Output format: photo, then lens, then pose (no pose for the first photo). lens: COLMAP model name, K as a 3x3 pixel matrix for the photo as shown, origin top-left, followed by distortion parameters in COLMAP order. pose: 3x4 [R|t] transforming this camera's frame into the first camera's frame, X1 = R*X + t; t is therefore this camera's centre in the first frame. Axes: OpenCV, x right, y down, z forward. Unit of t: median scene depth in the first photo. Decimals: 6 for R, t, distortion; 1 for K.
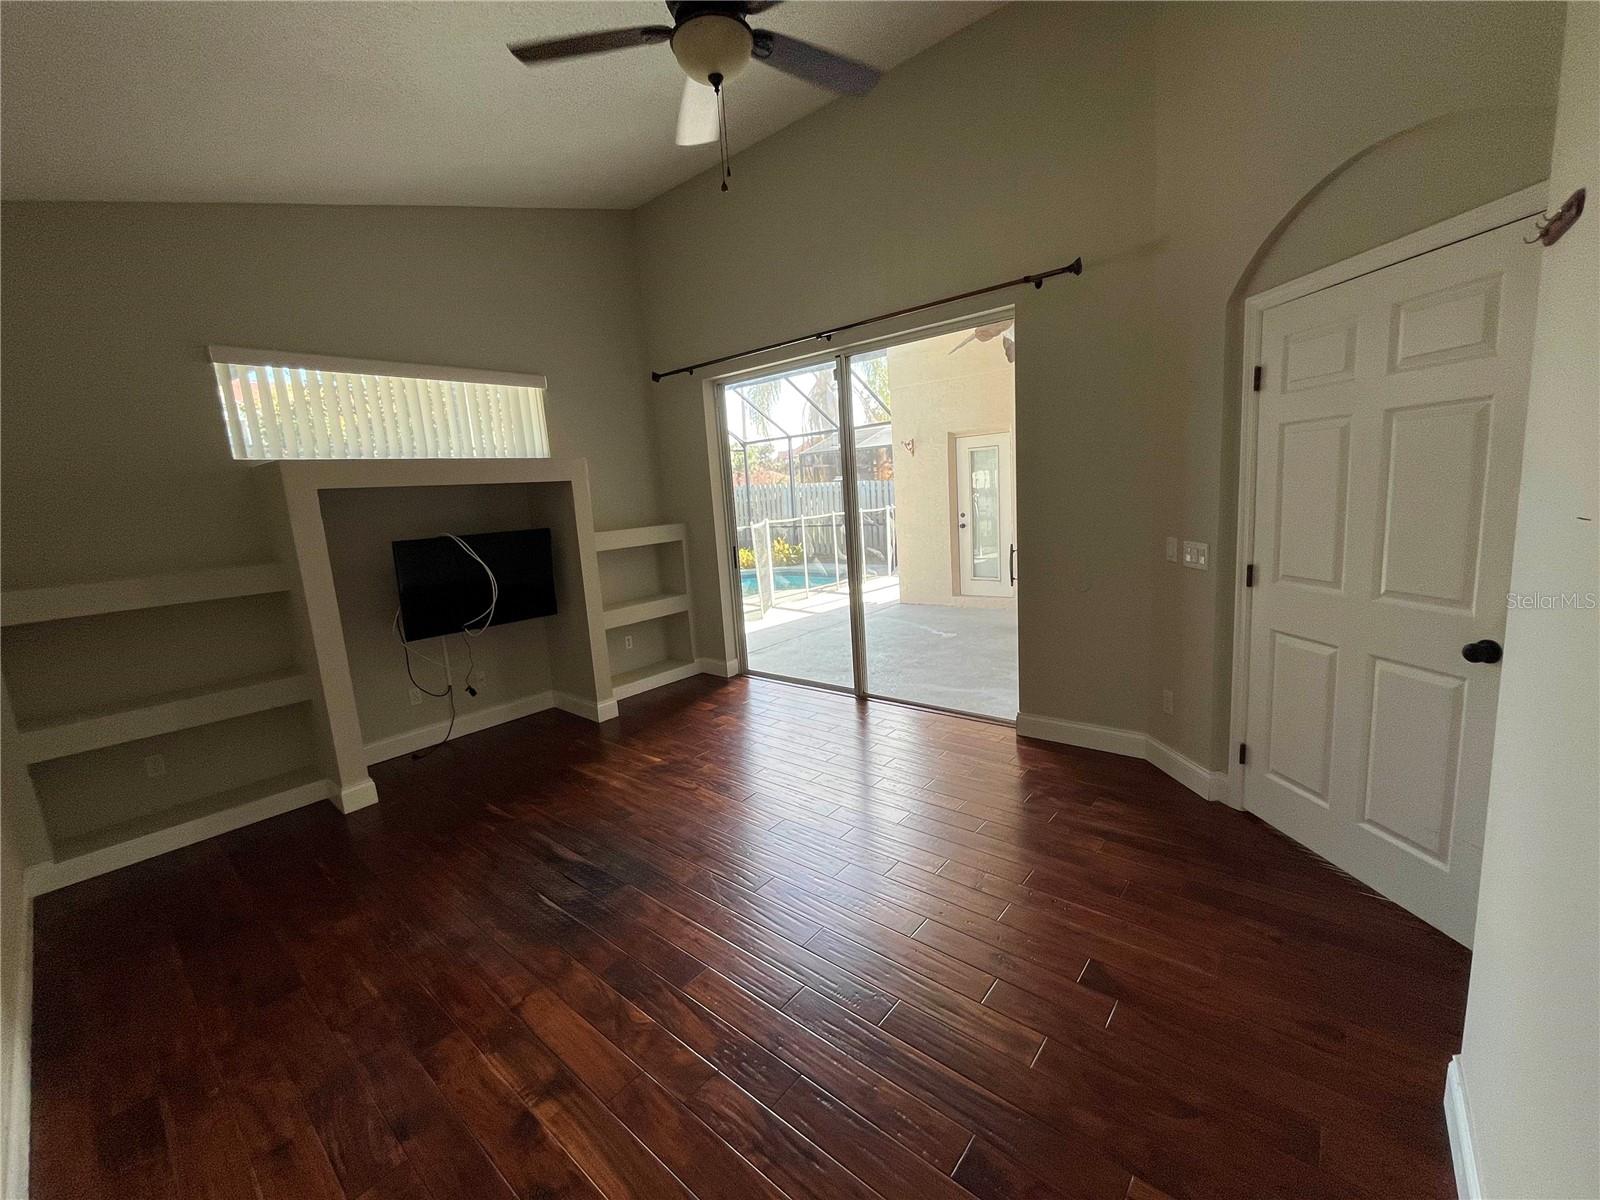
lens RADIAL K [[644.8, 0, 799.7], [0, 644.8, 592.9], [0, 0, 1]] dist [0.001550, -0.002960]
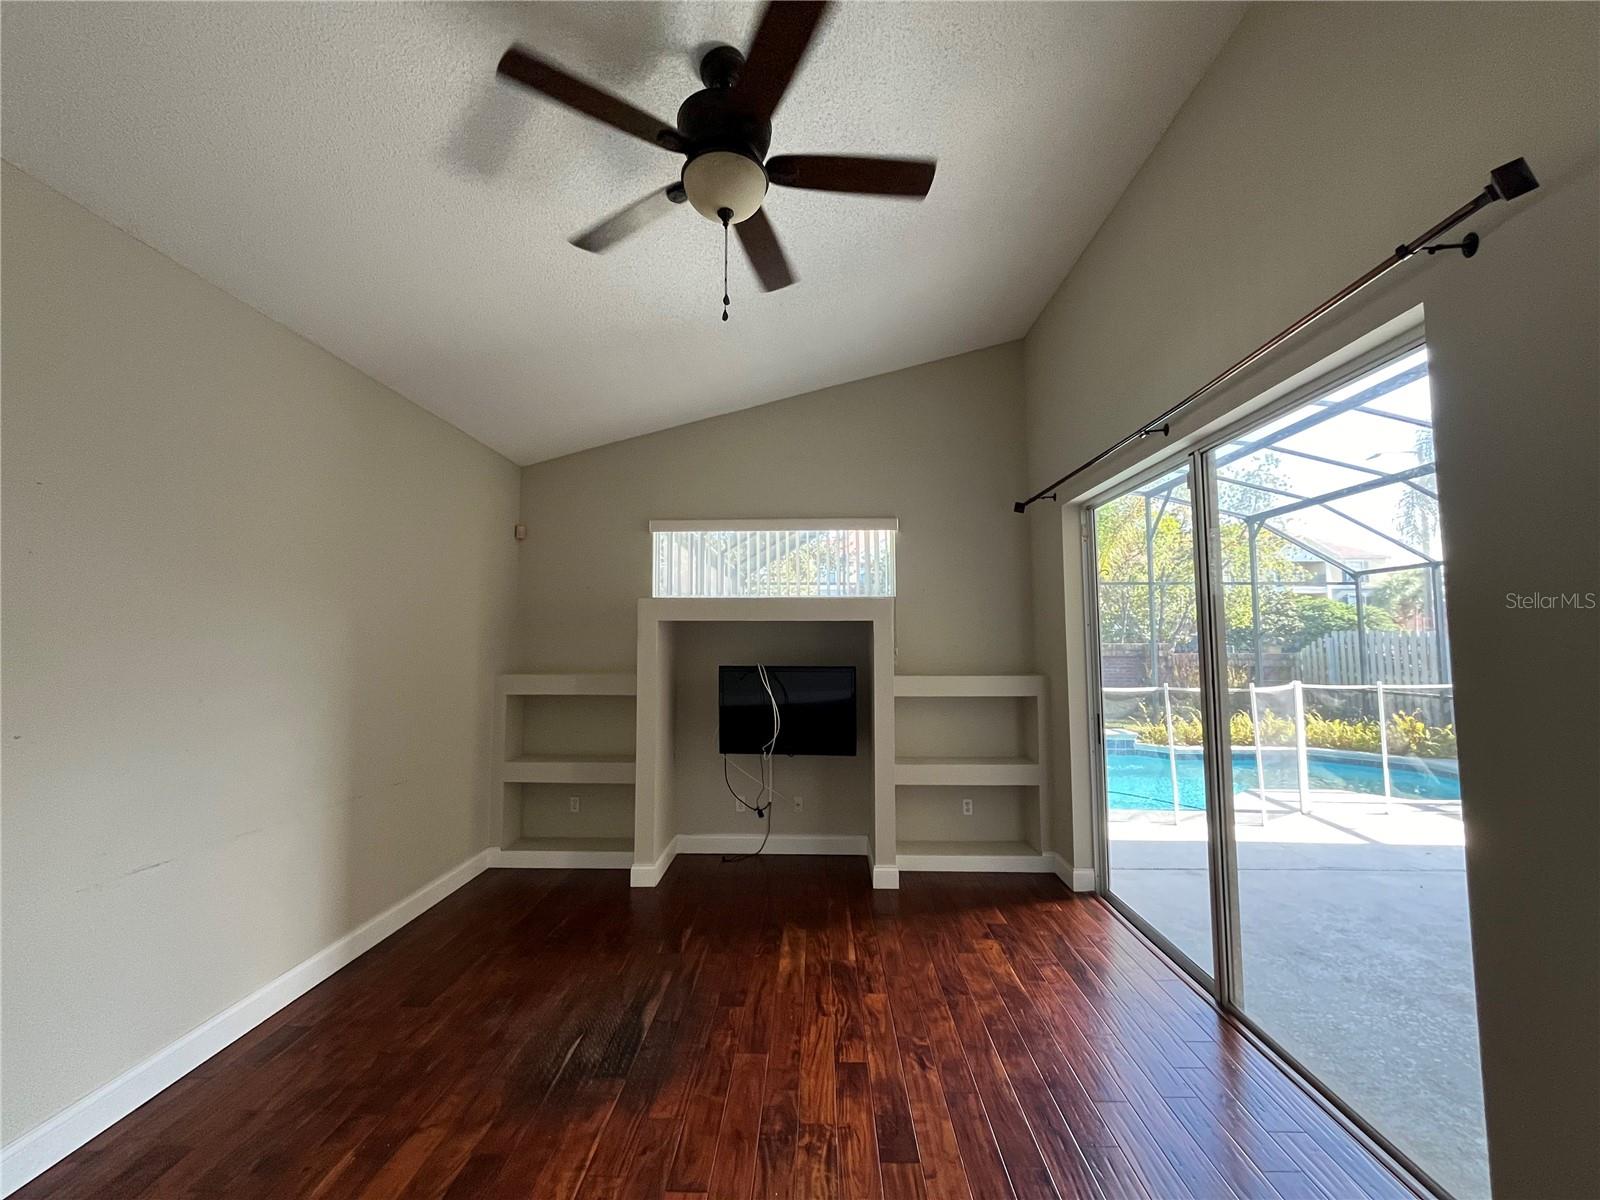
lens RADIAL K [[644.8, 0, 799.7], [0, 644.8, 592.9], [0, 0, 1]] dist [0.001550, -0.002960]
pose [[0.619148, 0.005394, -0.785256, 0.331754], [-0.162333, 0.979256, -0.121268, -0.076376], [0.768312, 0.202556, 0.607180, 0.302406]]
